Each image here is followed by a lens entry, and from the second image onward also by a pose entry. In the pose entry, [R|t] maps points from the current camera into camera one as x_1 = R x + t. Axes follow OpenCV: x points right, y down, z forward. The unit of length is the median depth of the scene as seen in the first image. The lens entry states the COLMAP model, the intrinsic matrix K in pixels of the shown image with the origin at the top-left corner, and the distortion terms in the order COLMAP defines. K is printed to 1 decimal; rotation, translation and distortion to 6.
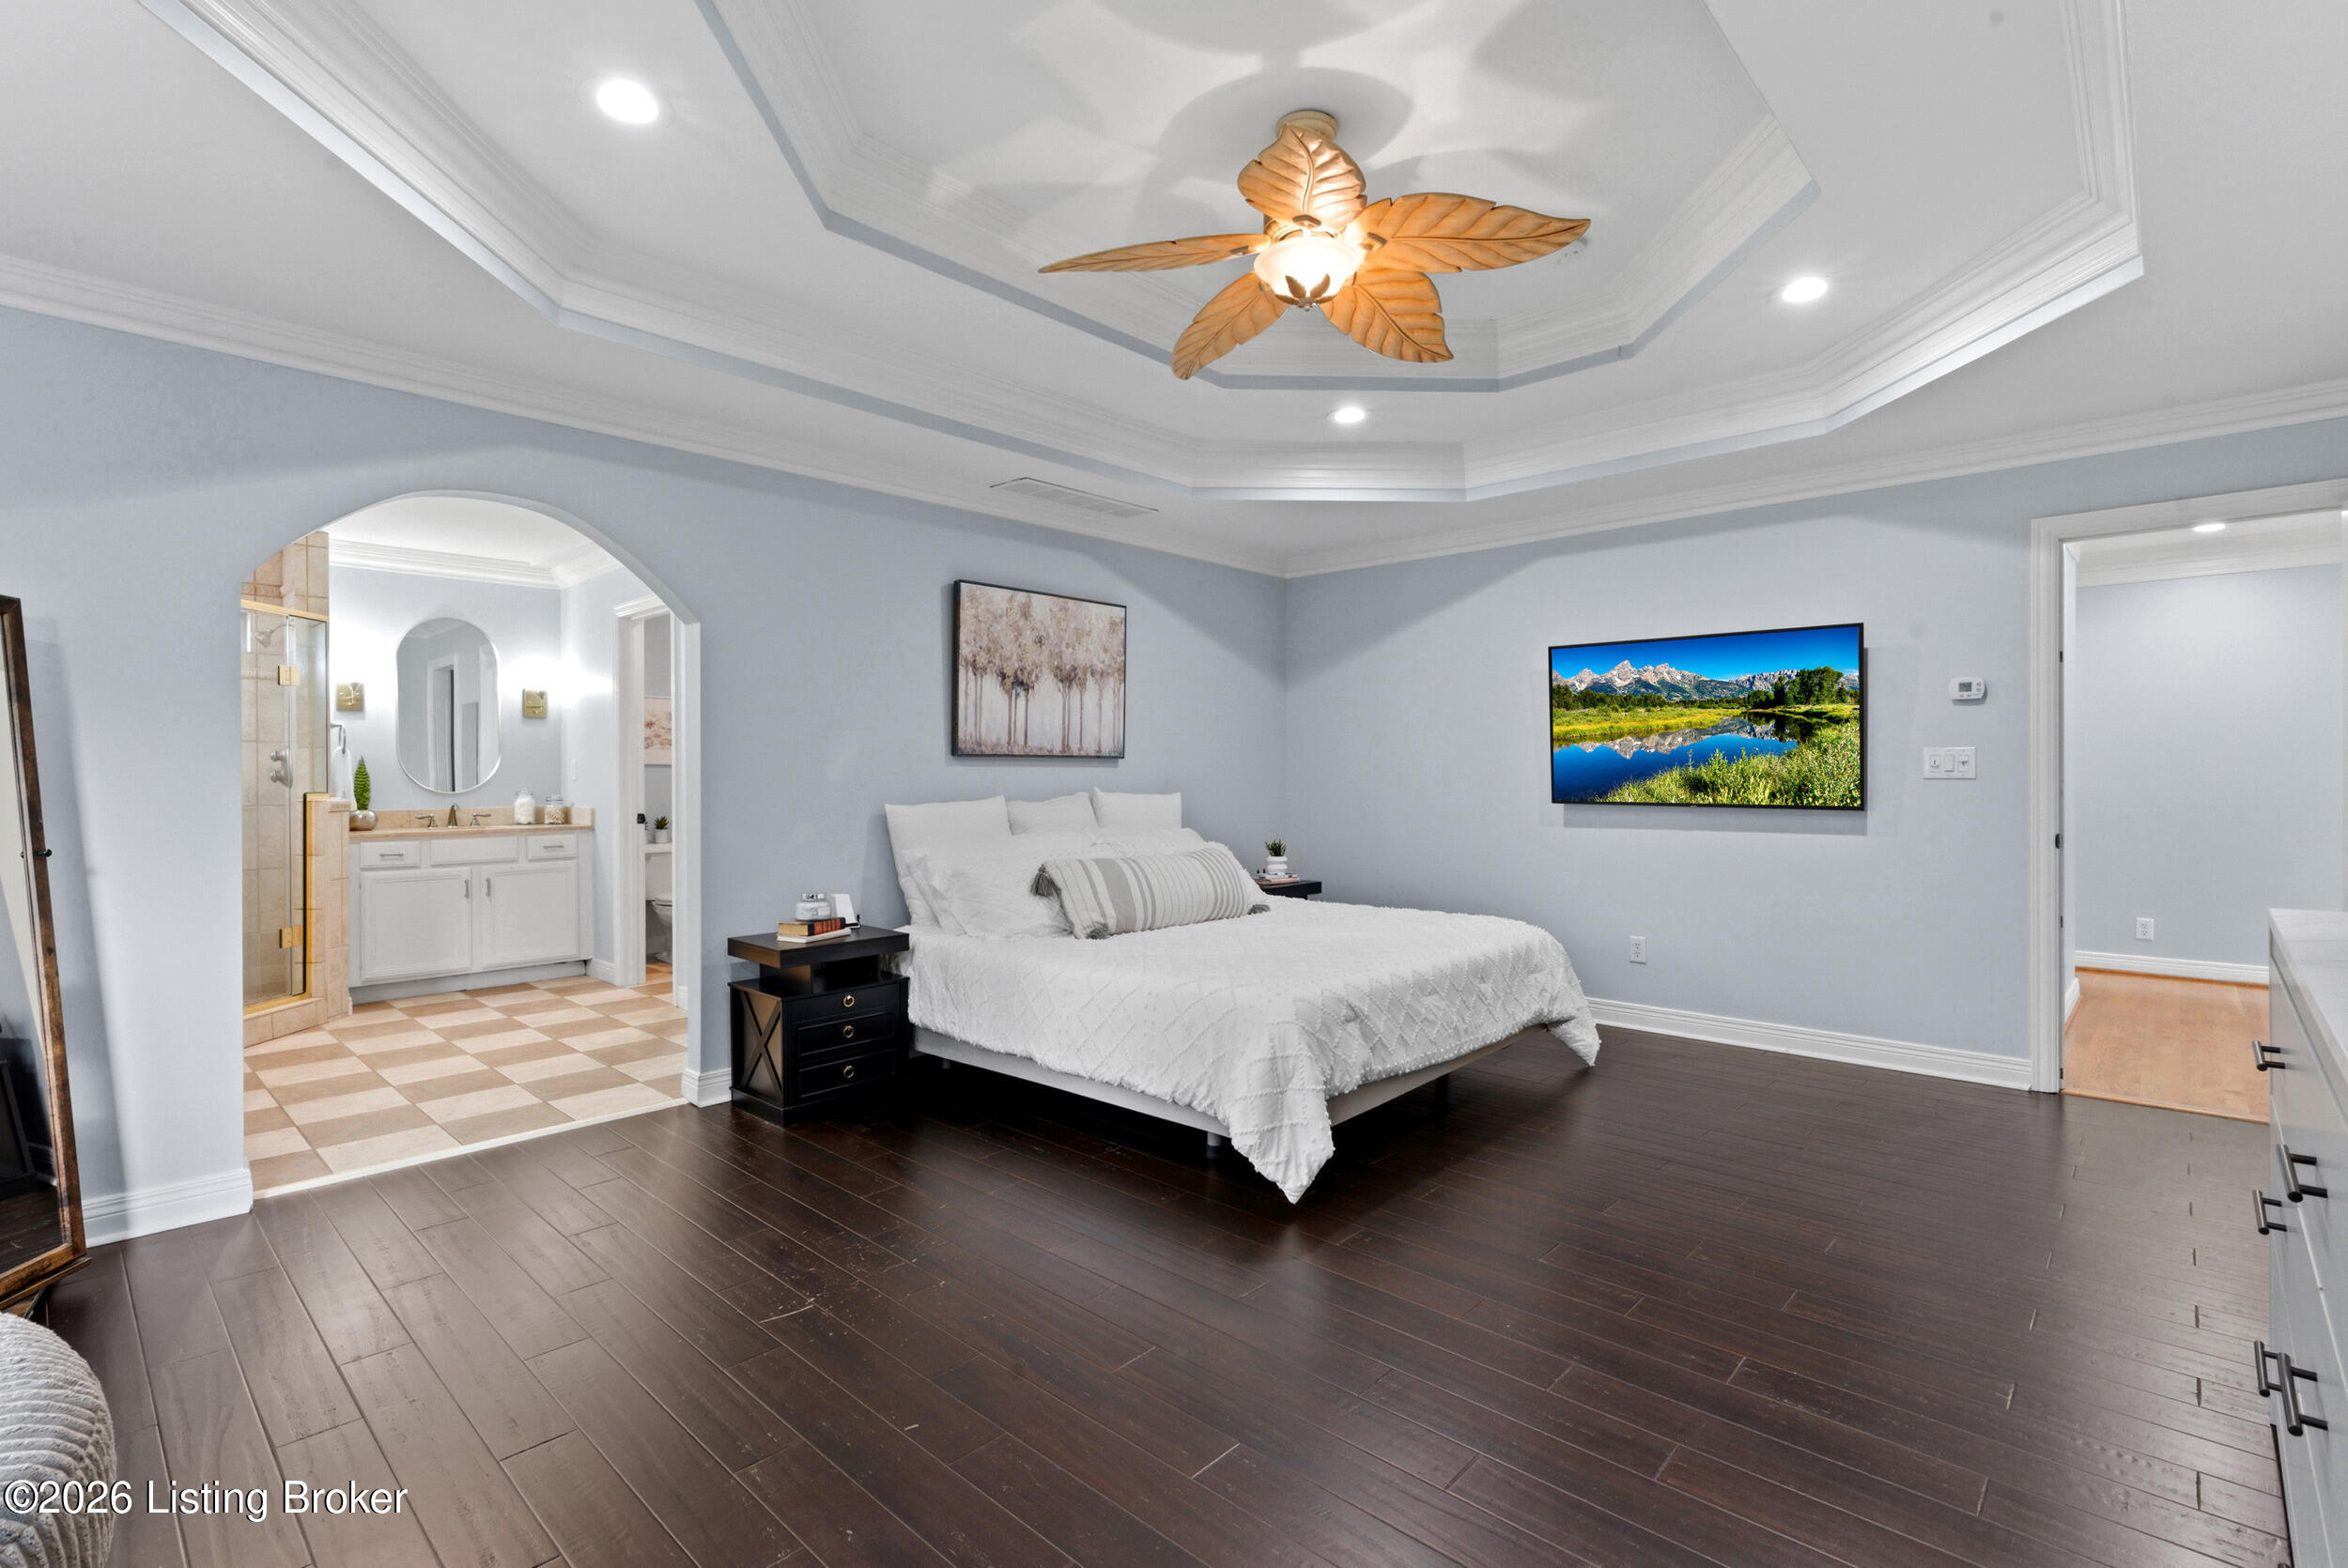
lens RADIAL K [[1075.2, 0, 1172.7], [0, 1075.2, 772.5], [0, 0, 1]] dist [-0.003479, 0.000436]
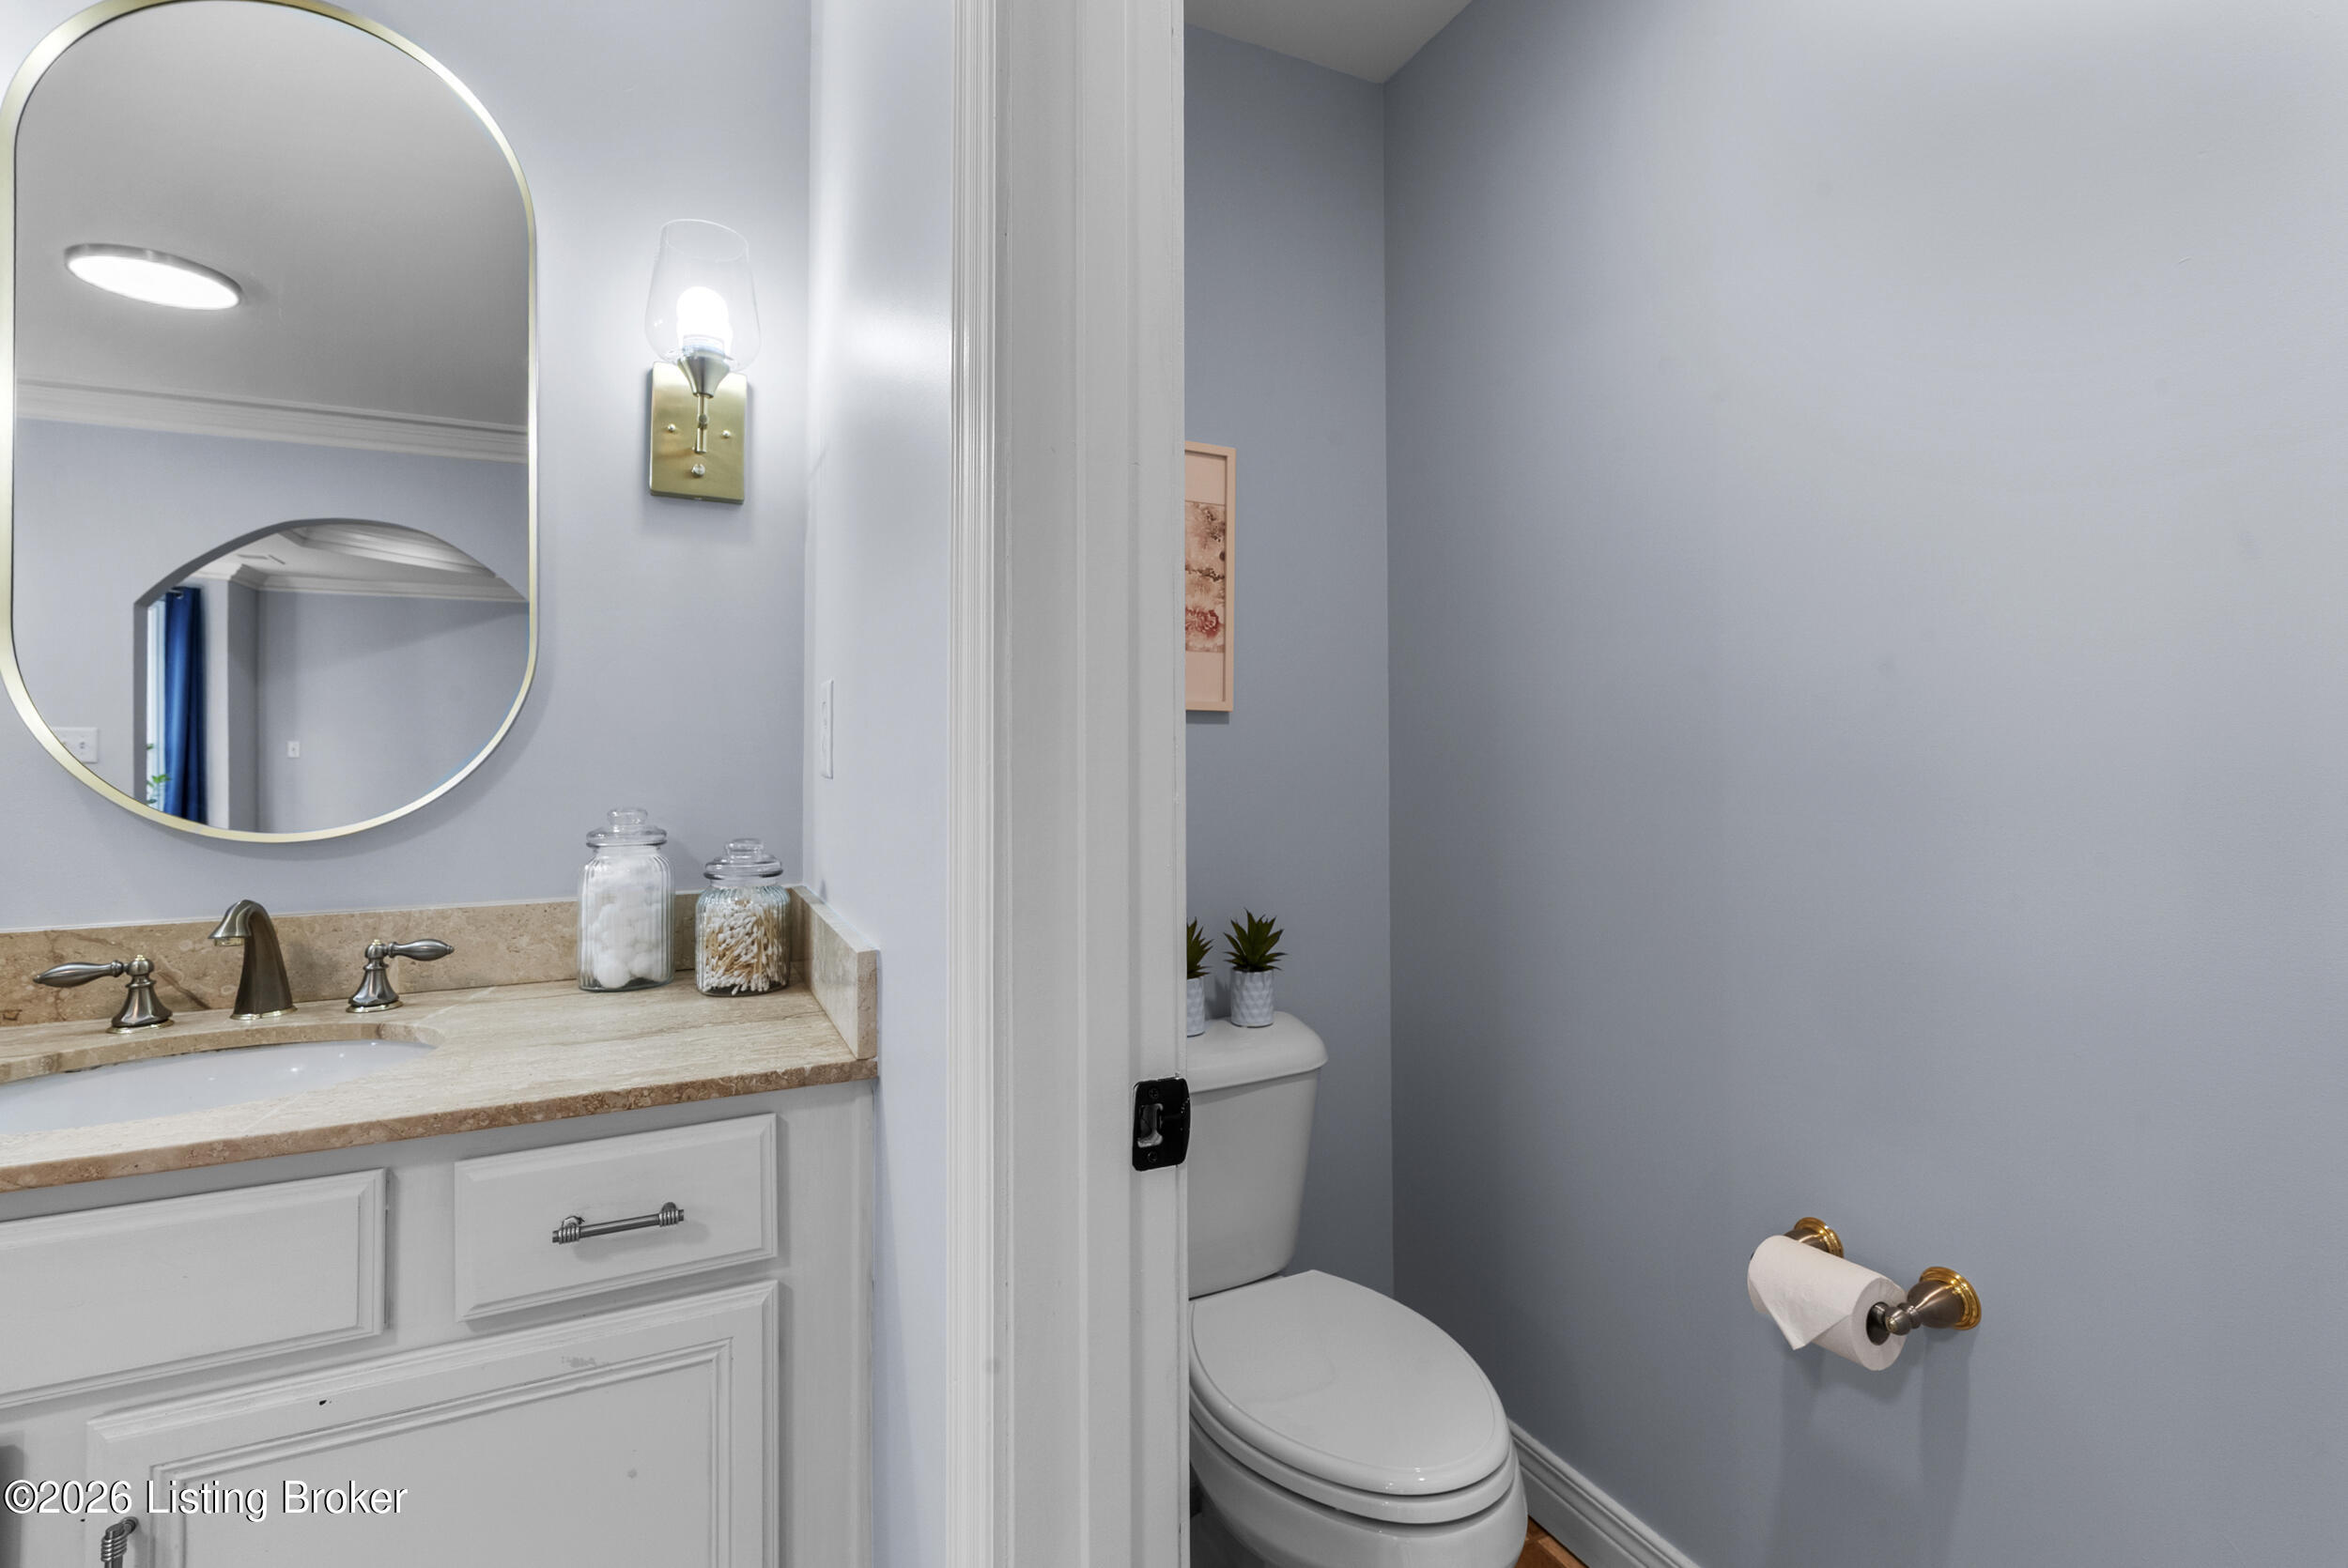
lens RADIAL K [[1075.2, 0, 1172.7], [0, 1075.2, 772.5], [0, 0, 1]] dist [-0.003479, 0.000436]
pose [[0.938784, 0.010538, -0.344346, -0.442856], [0.000552, 0.999485, 0.032091, 0.000159], [0.344507, -0.030316, 0.938294, 0.869790]]
